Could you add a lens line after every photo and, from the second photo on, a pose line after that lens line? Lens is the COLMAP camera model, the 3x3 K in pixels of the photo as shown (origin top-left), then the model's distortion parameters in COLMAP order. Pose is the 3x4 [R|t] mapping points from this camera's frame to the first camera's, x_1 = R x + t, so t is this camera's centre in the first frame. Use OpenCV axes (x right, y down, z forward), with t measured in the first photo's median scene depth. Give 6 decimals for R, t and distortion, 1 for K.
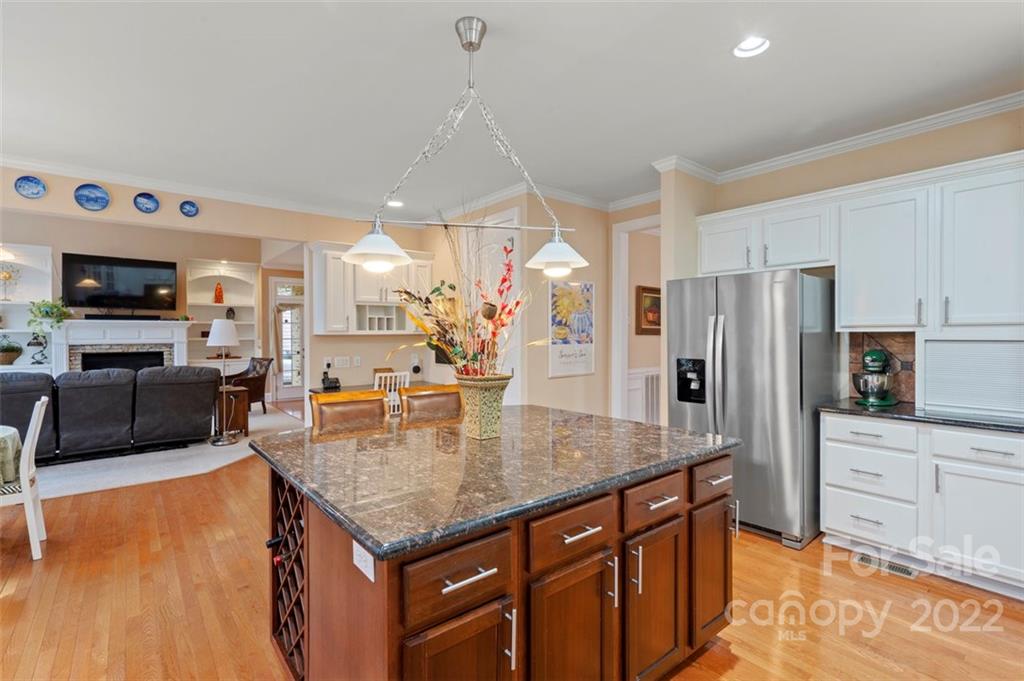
lens RADIAL K [[470.4, 0, 508.0], [0, 470.4, 338.0], [0, 0, 1]] dist [-0.002037, -0.000077]
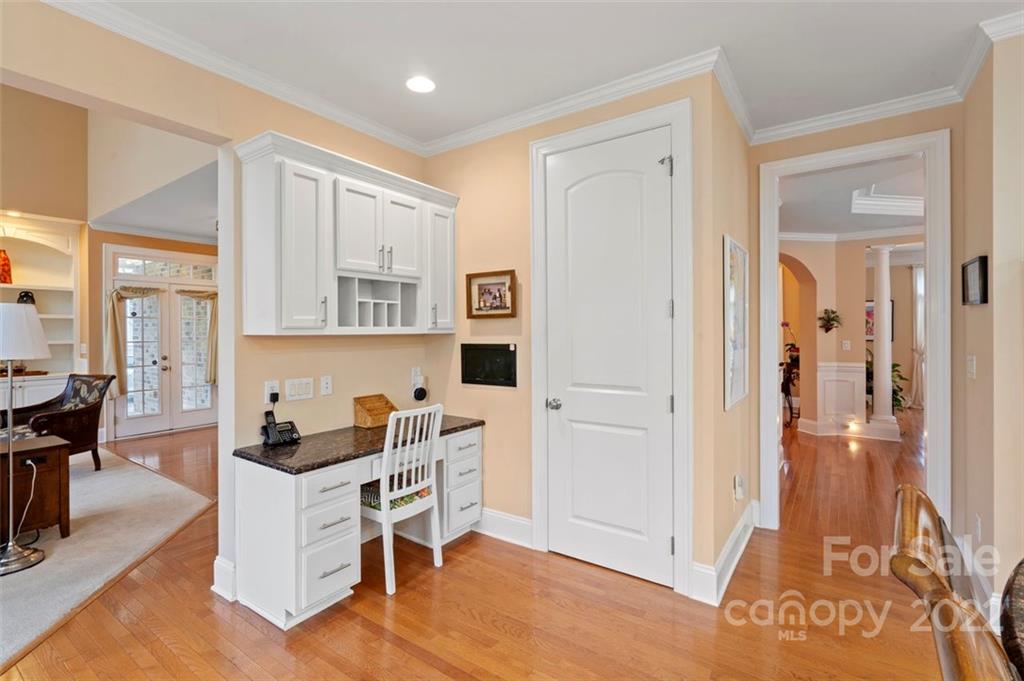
lens RADIAL K [[469.3, 0, 510.2], [0, 469.3, 333.7], [0, 0, 1]] dist [-0.002176, 0.000316]
pose [[0.963569, -0.001030, 0.267458, -0.194105], [0.003723, 0.999947, -0.009563, -0.001988], [-0.267434, 0.010211, 0.963522, 0.324679]]
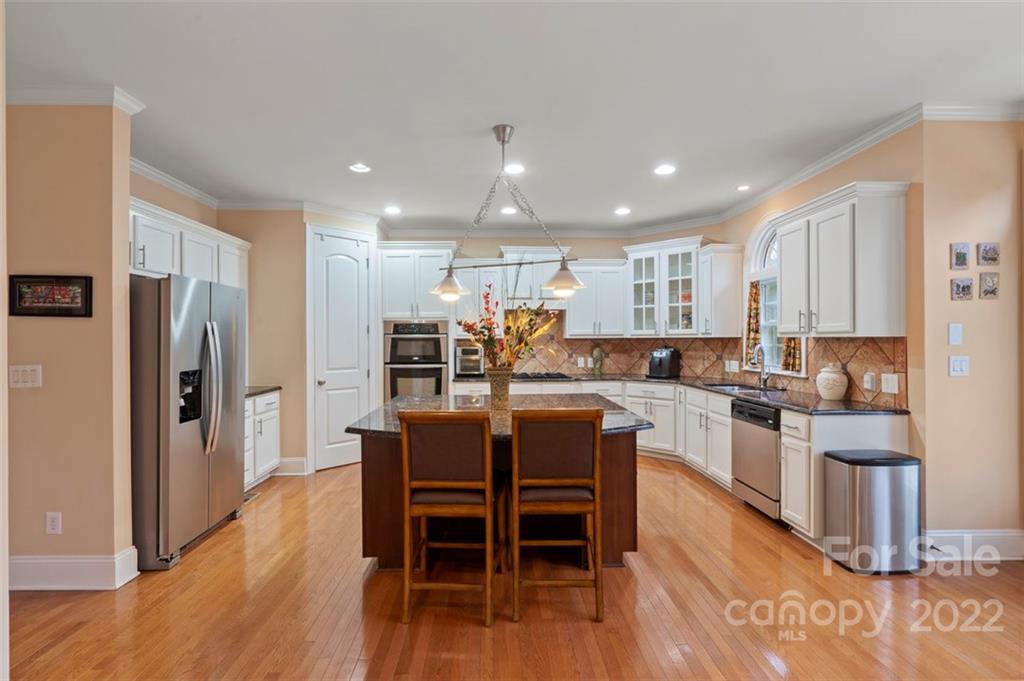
lens RADIAL K [[477.9, 0, 509.1], [0, 477.9, 337.3], [0, 0, 1]] dist [-0.000918, 0.000496]
pose [[-0.797460, 0.009489, 0.603298, -0.284954], [0.015345, 0.999872, 0.004557, -0.005589], [-0.603177, 0.012892, -0.797503, 0.630983]]
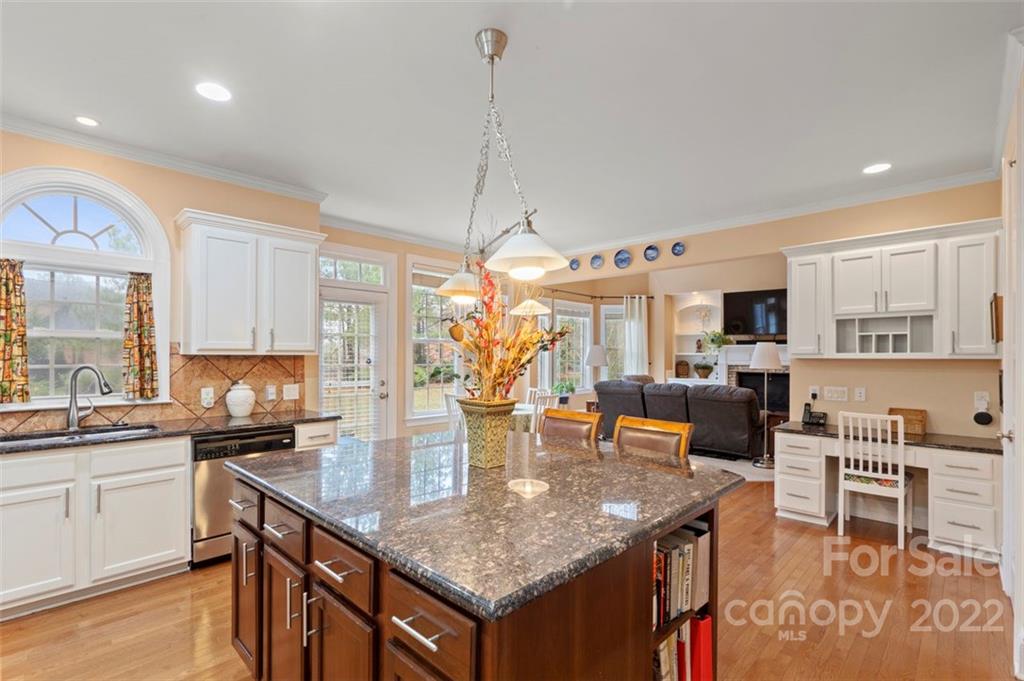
lens RADIAL K [[470.2, 0, 509.7], [0, 470.2, 350.4], [0, 0, 1]] dist [-0.002038, 0.000505]
pose [[0.119662, -0.006961, -0.992790, 0.257014], [-0.016381, 0.999825, -0.008984, -0.003437], [0.992680, 0.017338, 0.119527, 0.267496]]
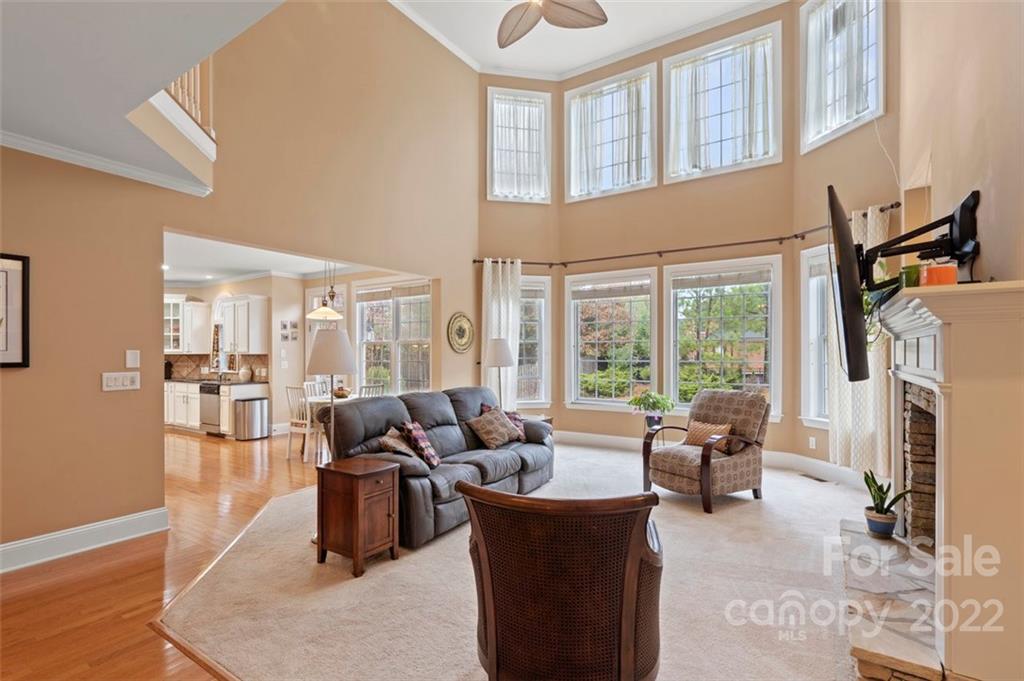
lens RADIAL K [[480.9, 0, 508.6], [0, 480.9, 352.3], [0, 0, 1]] dist [-0.005198, -0.000302]
pose [[-0.954492, 0.006641, -0.298162, -0.507553], [0.003101, 0.999919, 0.012345, -0.014794], [0.298219, 0.010859, -0.954436, 1.310645]]
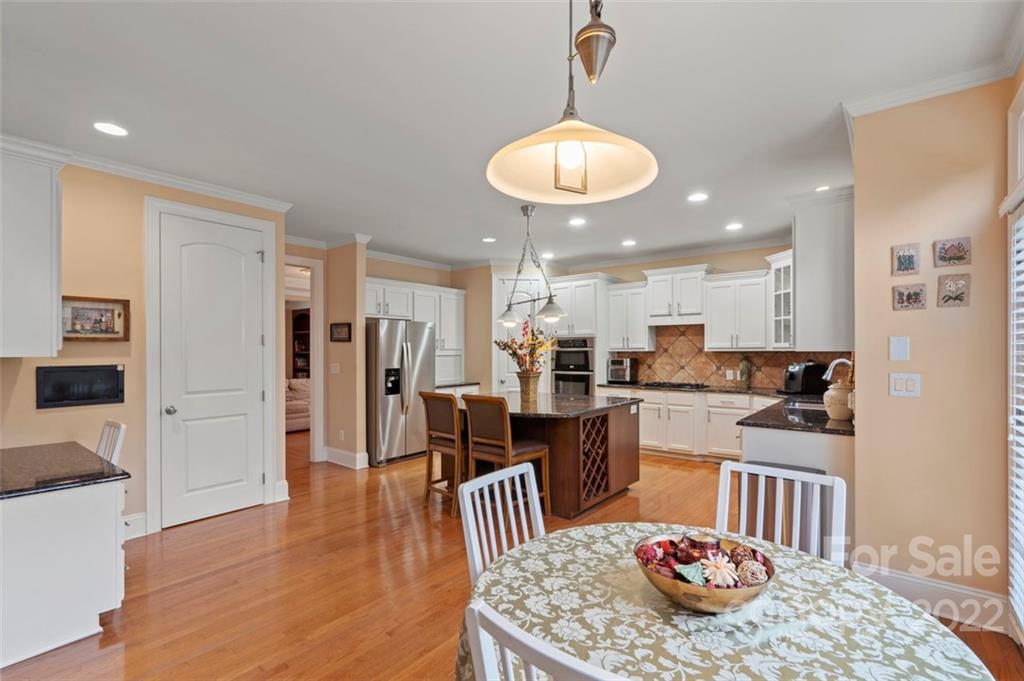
lens RADIAL K [[470.2, 0, 509.7], [0, 470.2, 350.4], [0, 0, 1]] dist [-0.002038, 0.000505]
pose [[-0.208935, 0.006756, 0.977906, -0.614597], [0.016315, 0.999861, -0.003422, -0.003113], [-0.977793, 0.015240, -0.209016, 0.442403]]
